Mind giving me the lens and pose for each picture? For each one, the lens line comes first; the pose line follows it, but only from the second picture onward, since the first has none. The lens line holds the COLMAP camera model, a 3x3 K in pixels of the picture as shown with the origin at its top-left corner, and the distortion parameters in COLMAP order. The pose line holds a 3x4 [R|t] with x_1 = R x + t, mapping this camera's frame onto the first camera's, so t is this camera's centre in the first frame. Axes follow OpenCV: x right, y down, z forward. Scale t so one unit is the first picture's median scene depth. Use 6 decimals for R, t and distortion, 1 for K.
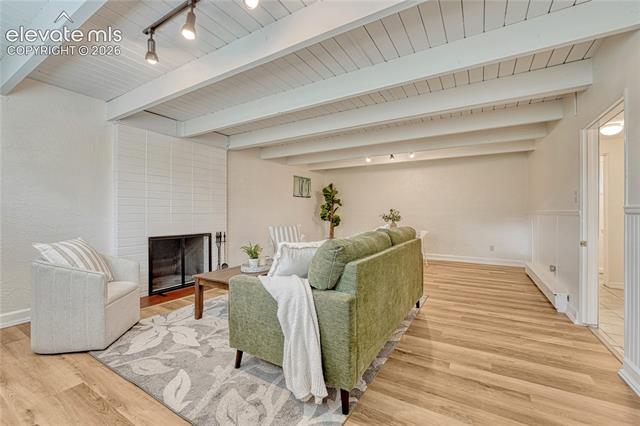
lens RADIAL K [[269.7, 0, 320.0], [0, 269.7, 213.0], [0, 0, 1]] dist [-0.004305, -0.000309]
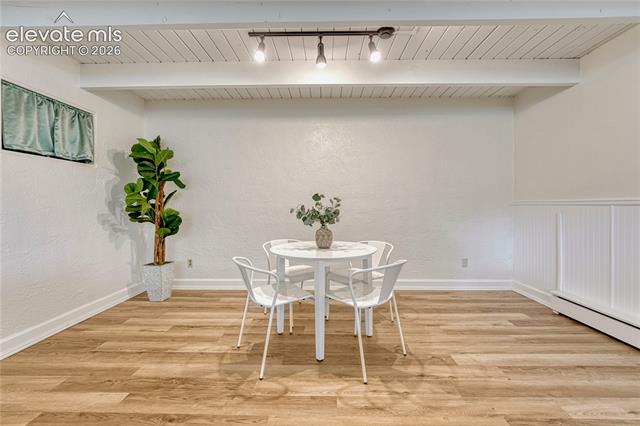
lens RADIAL K [[267.5, 0, 317.7], [0, 267.5, 210.1], [0, 0, 1]] dist [-0.000432, 0.000214]
pose [[0.864655, -0.008992, 0.502285, 0.062940], [0.001621, 0.999885, 0.015109, 0.003946], [-0.502363, -0.012249, 0.864570, 0.659553]]
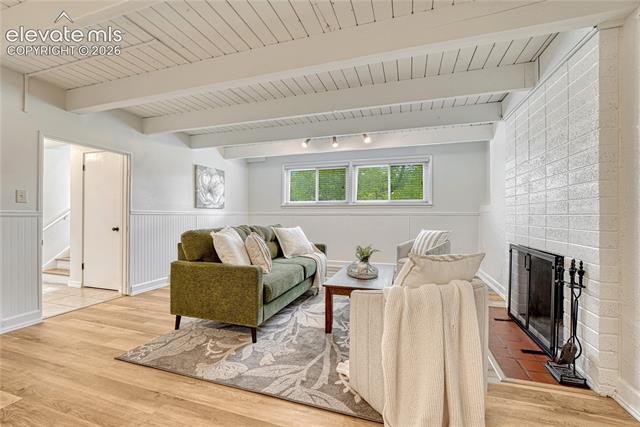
lens RADIAL K [[269.7, 0, 320.0], [0, 269.7, 213.5], [0, 0, 1]] dist [-0.004305, -0.000309]
pose [[-0.975297, -0.002778, -0.220881, 0.065614], [-0.001141, 0.999971, -0.007539, 0.003545], [0.220895, -0.007101, -0.975272, 1.044824]]
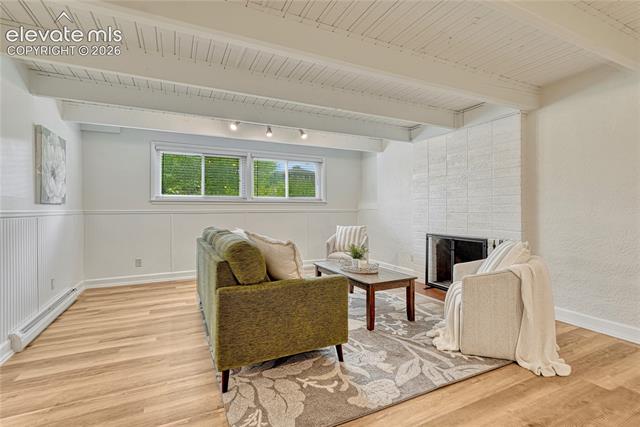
lens RADIAL K [[297.1, 0, 316.8], [0, 297.1, 205.9], [0, 0, 1]] dist [-0.000425, -0.000098]
pose [[-0.550946, -0.008655, -0.834496, 0.420807], [0.004446, 0.999902, -0.013306, -0.006768], [0.834529, -0.011041, -0.550853, 0.818877]]
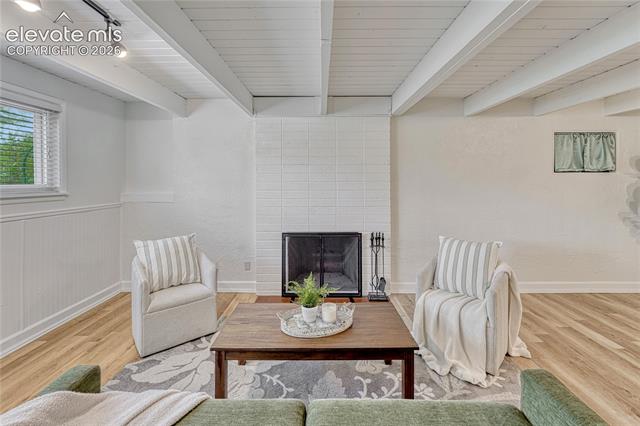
lens RADIAL K [[281.6, 0, 316.0], [0, 281.6, 179.8], [0, 0, 1]] dist [-0.004088, 0.000015]
pose [[0.503067, 0.000044, -0.864247, 0.161689], [0.004842, 0.999984, 0.002869, -0.059340], [0.864234, -0.005628, 0.503059, 0.383923]]
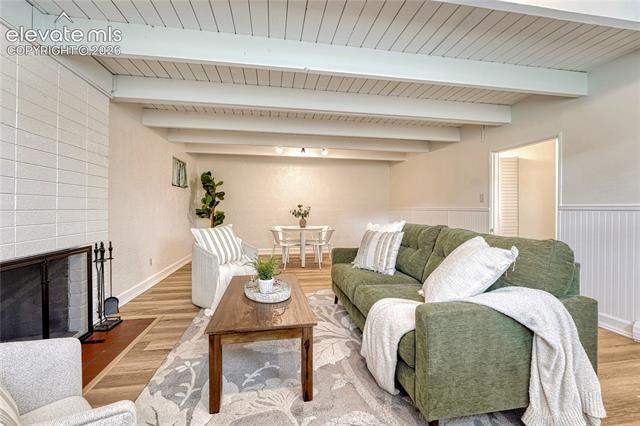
lens RADIAL K [[269.7, 0, 320.0], [0, 269.7, 213.0], [0, 0, 1]] dist [-0.004305, -0.000309]
pose [[0.756016, -0.008183, 0.654503, -0.315846], [-0.003370, 0.999860, 0.016393, -0.001069], [-0.654545, -0.014599, 0.755882, 0.229314]]
